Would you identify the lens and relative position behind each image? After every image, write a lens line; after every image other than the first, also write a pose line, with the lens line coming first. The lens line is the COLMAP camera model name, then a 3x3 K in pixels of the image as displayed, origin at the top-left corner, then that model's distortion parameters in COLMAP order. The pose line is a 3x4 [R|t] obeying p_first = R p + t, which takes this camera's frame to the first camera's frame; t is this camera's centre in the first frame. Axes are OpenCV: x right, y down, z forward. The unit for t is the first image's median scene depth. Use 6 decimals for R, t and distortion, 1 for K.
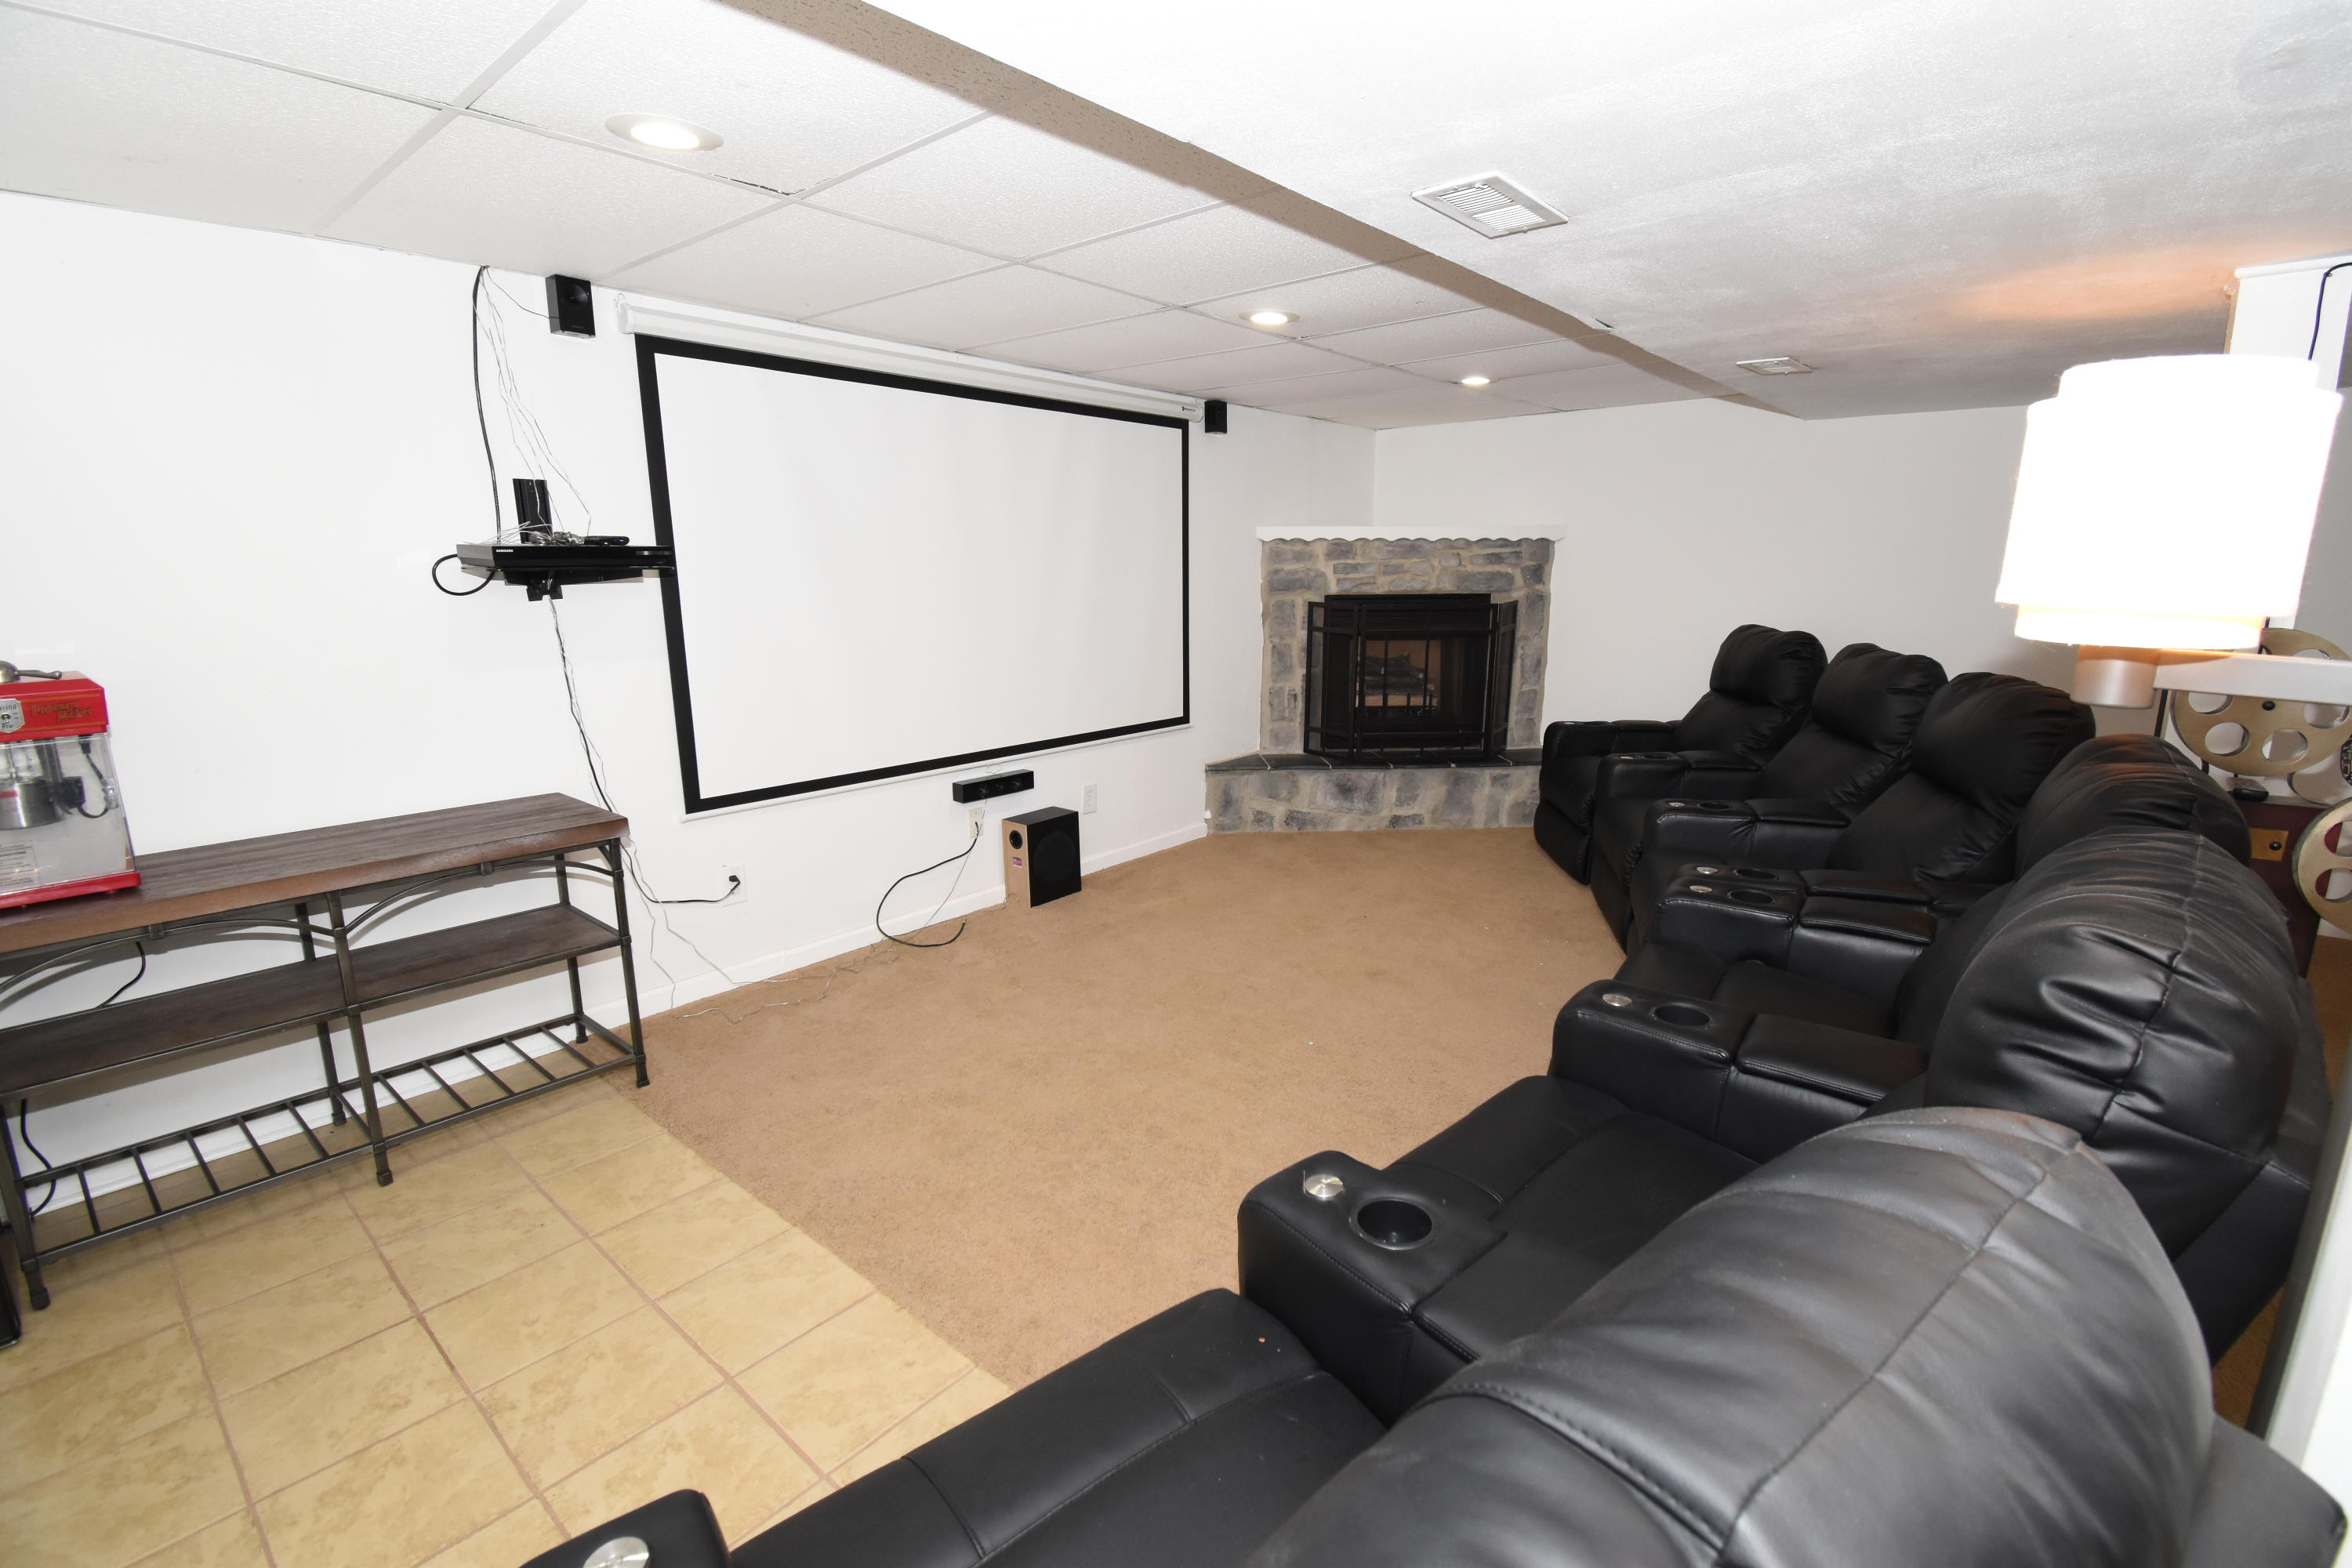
lens RADIAL K [[1040.6, 0, 1184.4], [0, 1040.6, 780.6], [0, 0, 1]] dist [0.021980, -0.025417]
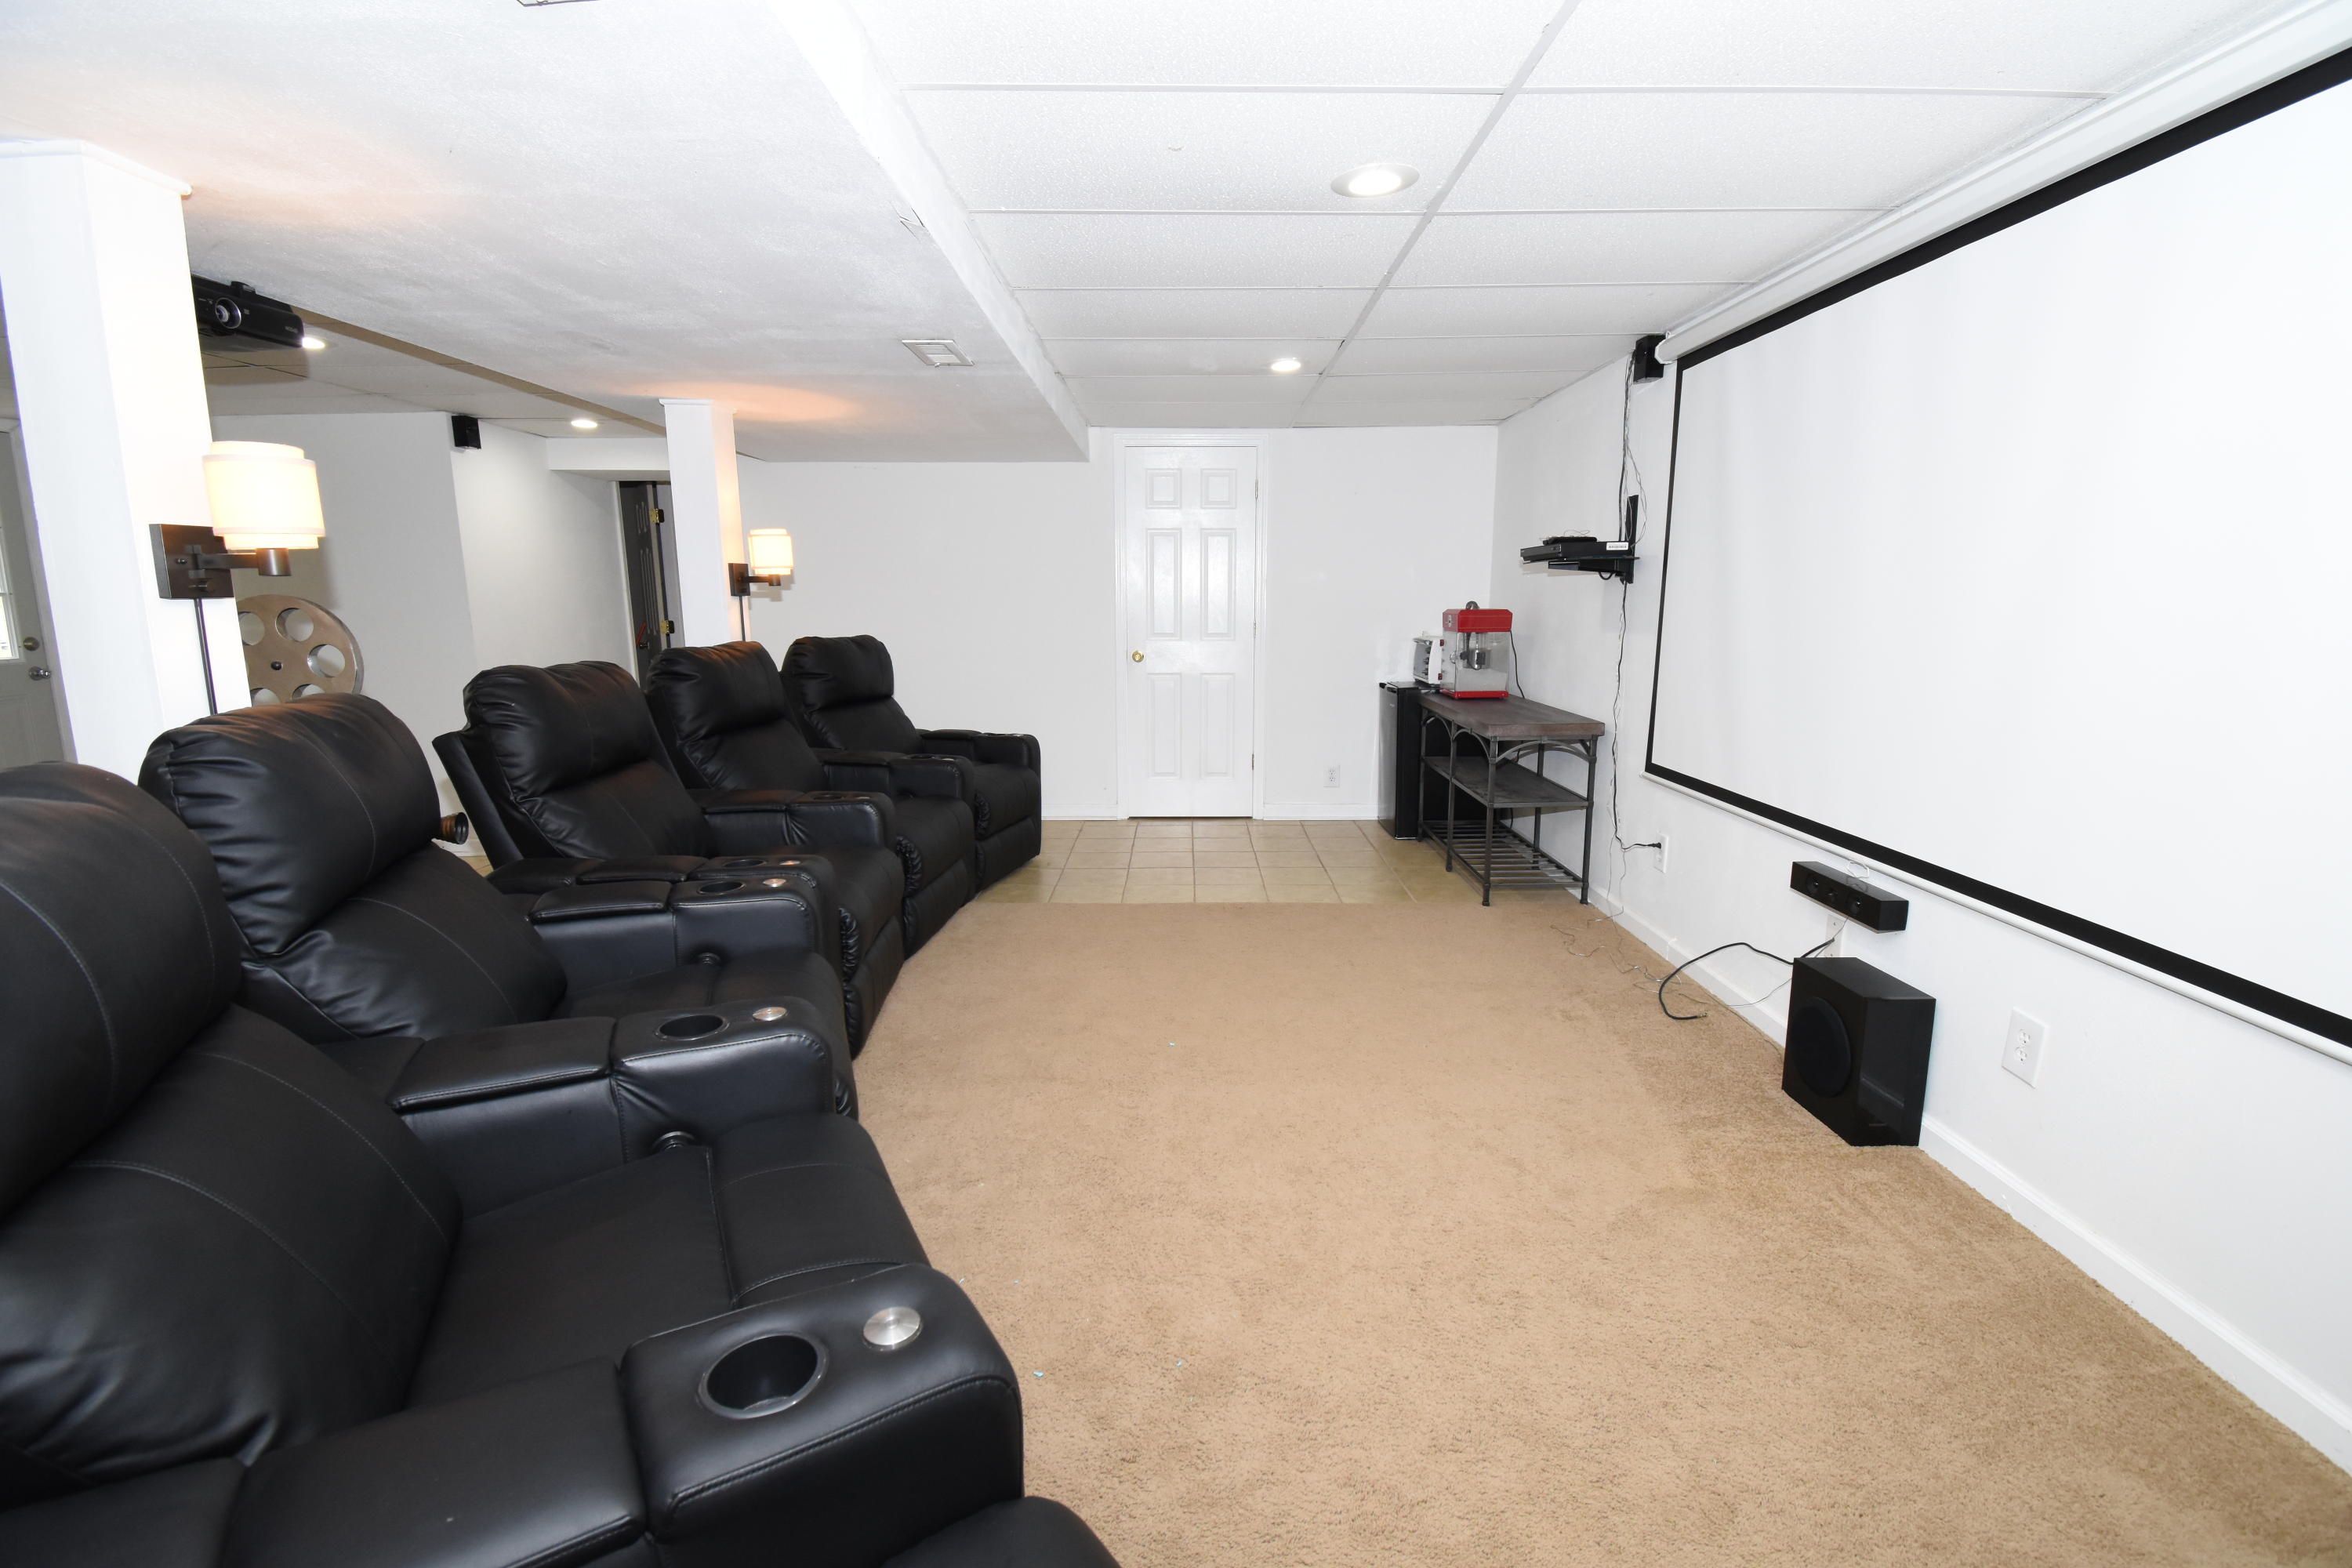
lens RADIAL K [[1050.2, 0, 1180.1], [0, 1050.2, 773.9], [0, 0, 1]] dist [0.002130, -0.010683]
pose [[-0.756104, 0.116048, -0.644080, 0.401210], [-0.128539, 0.938651, 0.320018, -0.164507], [0.641704, 0.324757, -0.694801, 0.897653]]
